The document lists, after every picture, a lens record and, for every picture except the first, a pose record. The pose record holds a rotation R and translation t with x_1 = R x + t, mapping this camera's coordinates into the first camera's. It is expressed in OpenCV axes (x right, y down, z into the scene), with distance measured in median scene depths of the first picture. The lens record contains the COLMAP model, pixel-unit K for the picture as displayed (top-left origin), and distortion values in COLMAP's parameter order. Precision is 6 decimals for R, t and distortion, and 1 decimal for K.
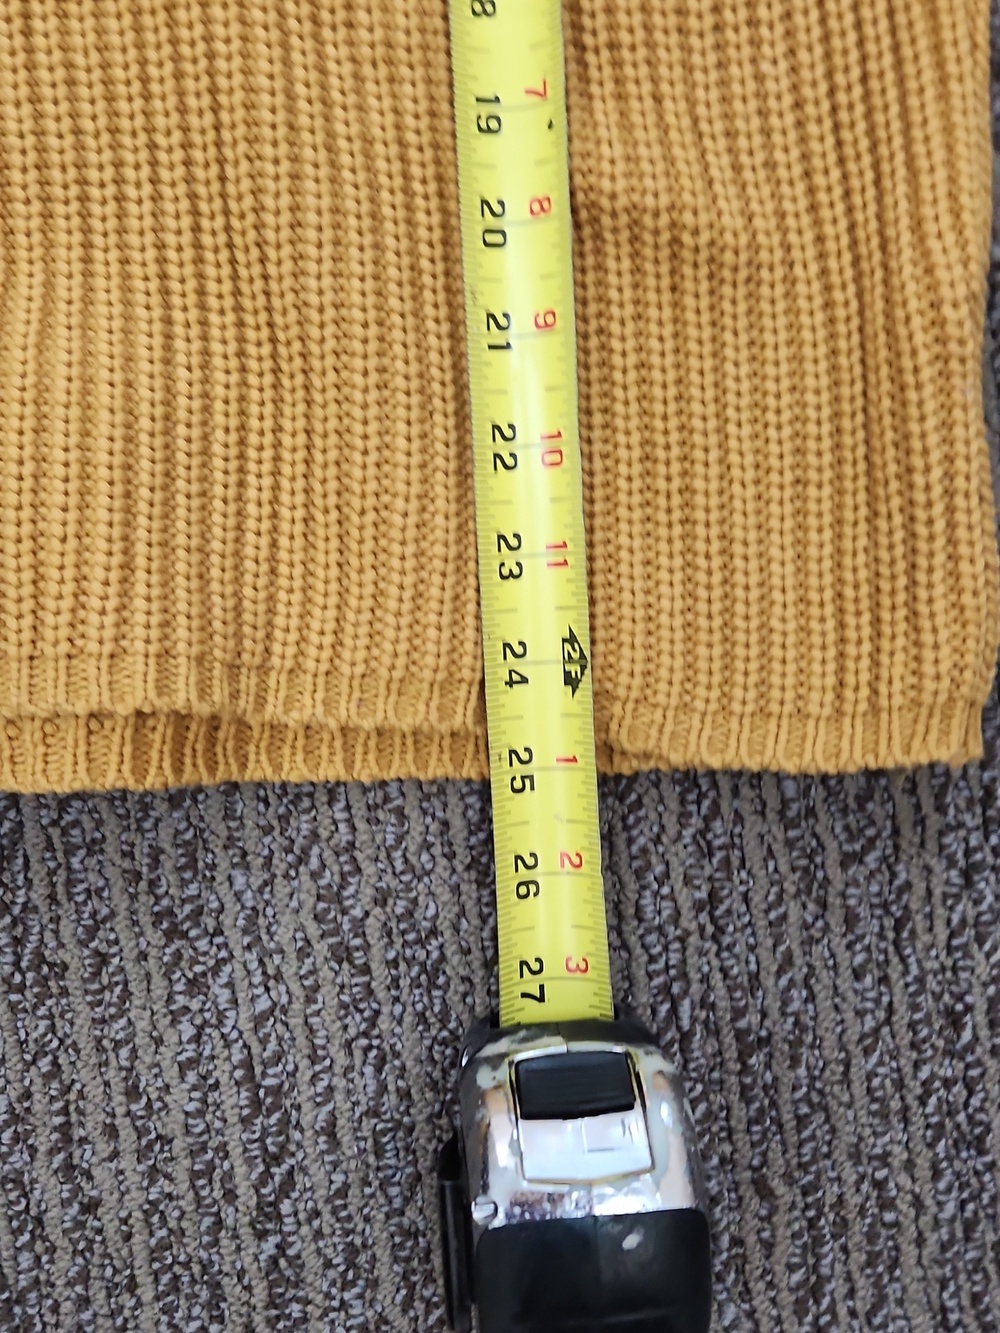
lens RADIAL K [[1434.7, 0, 491.5], [0, 1434.7, 693.7], [0, 0, 1]] dist [0.102714, -0.165563]
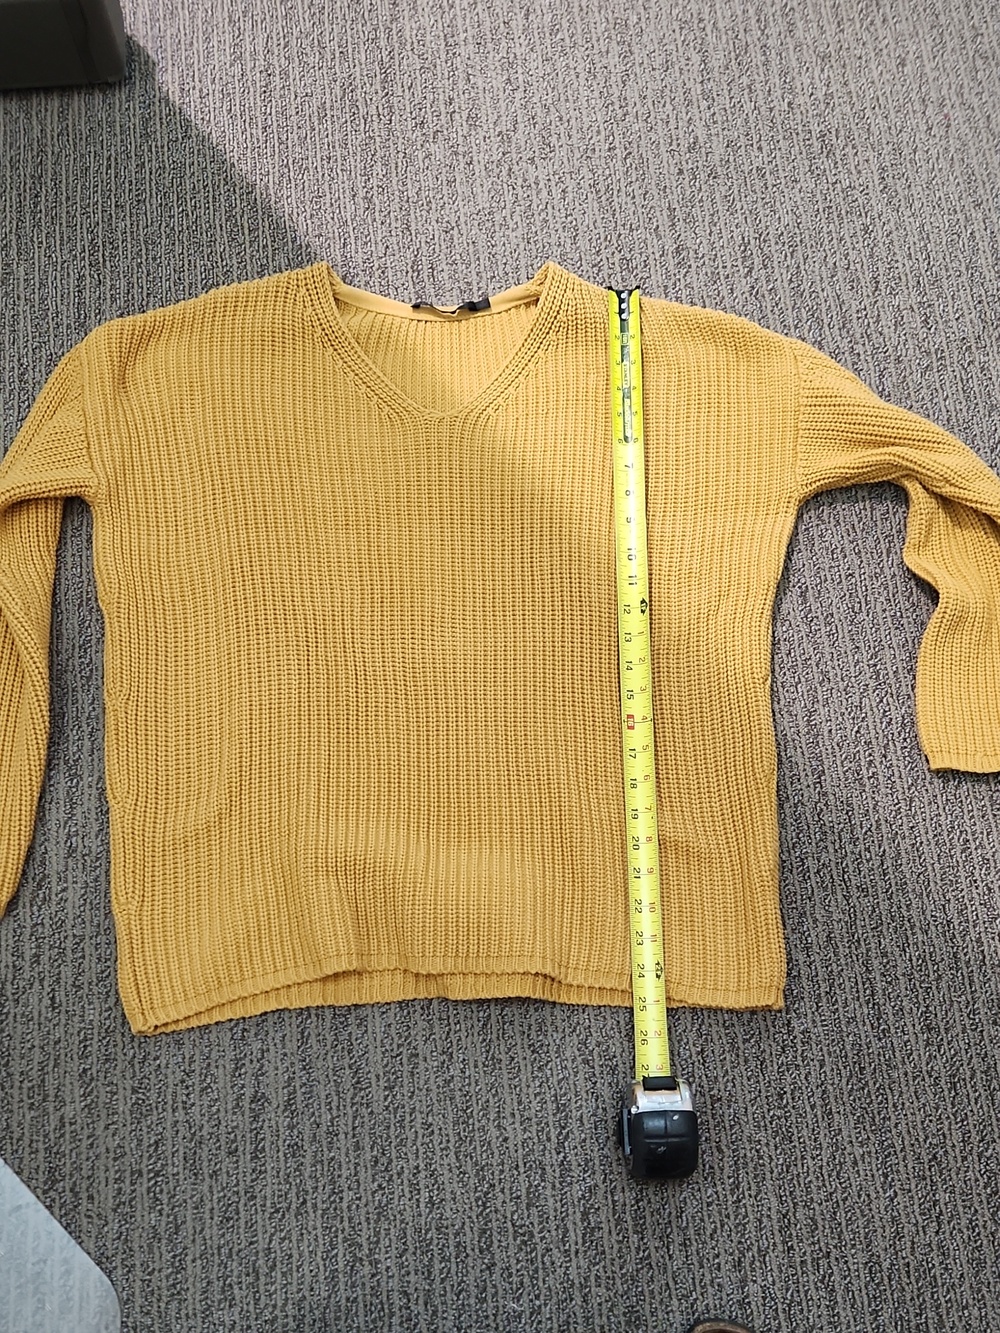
lens RADIAL K [[1461.3, 0, 502.2], [0, 1461.3, 685.6], [0, 0, 1]] dist [0.096908, -0.153708]
pose [[0.999037, 0.034889, -0.026619, -0.231348], [-0.042299, 0.927120, -0.372371, 0.630001], [0.011688, 0.373138, 0.927702, -2.340691]]
